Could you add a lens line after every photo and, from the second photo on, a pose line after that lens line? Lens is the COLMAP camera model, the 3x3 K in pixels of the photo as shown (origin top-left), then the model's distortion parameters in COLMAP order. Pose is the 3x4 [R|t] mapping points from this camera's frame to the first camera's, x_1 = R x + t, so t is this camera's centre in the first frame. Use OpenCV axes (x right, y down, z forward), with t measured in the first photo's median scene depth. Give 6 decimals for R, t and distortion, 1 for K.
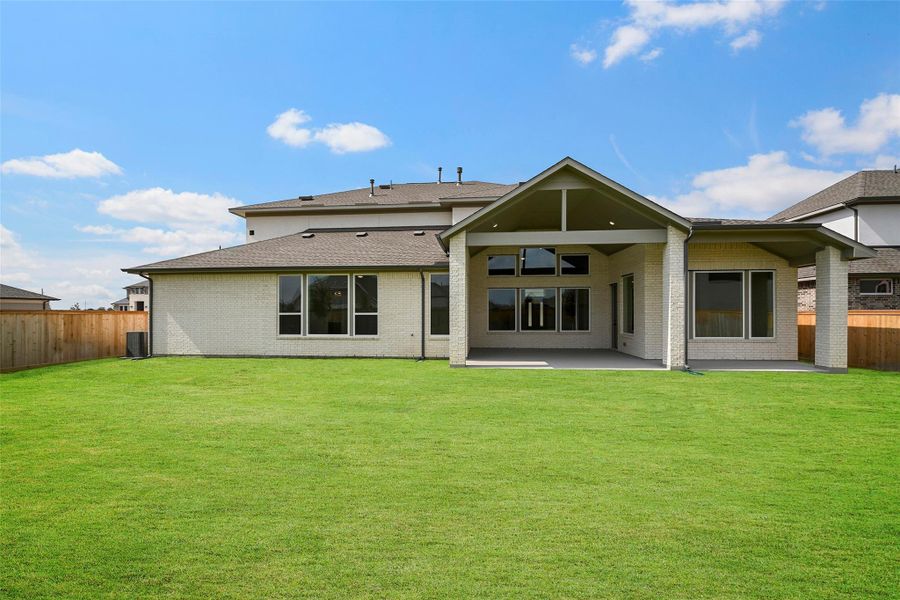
lens RADIAL K [[360.9, 0, 450.0], [0, 360.9, 315.1], [0, 0, 1]] dist [-0.001367, -0.000142]
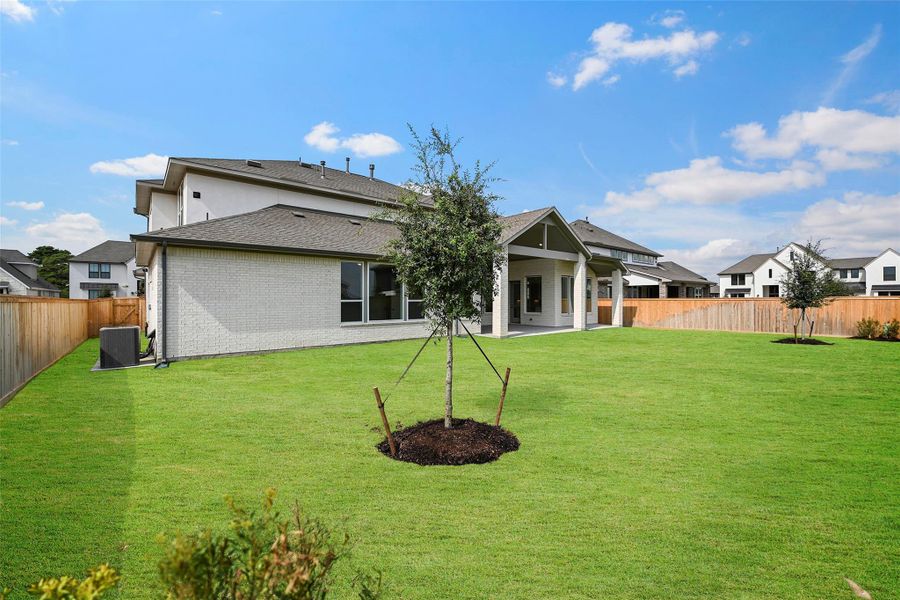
lens RADIAL K [[373.4, 0, 450.2], [0, 373.4, 301.7], [0, 0, 1]] dist [0.000244, 0.000014]
pose [[0.714169, -0.003472, 0.699965, -0.970119], [0.006479, 0.999978, -0.001651, 0.002035], [-0.699943, 0.005714, 0.714176, 0.080831]]
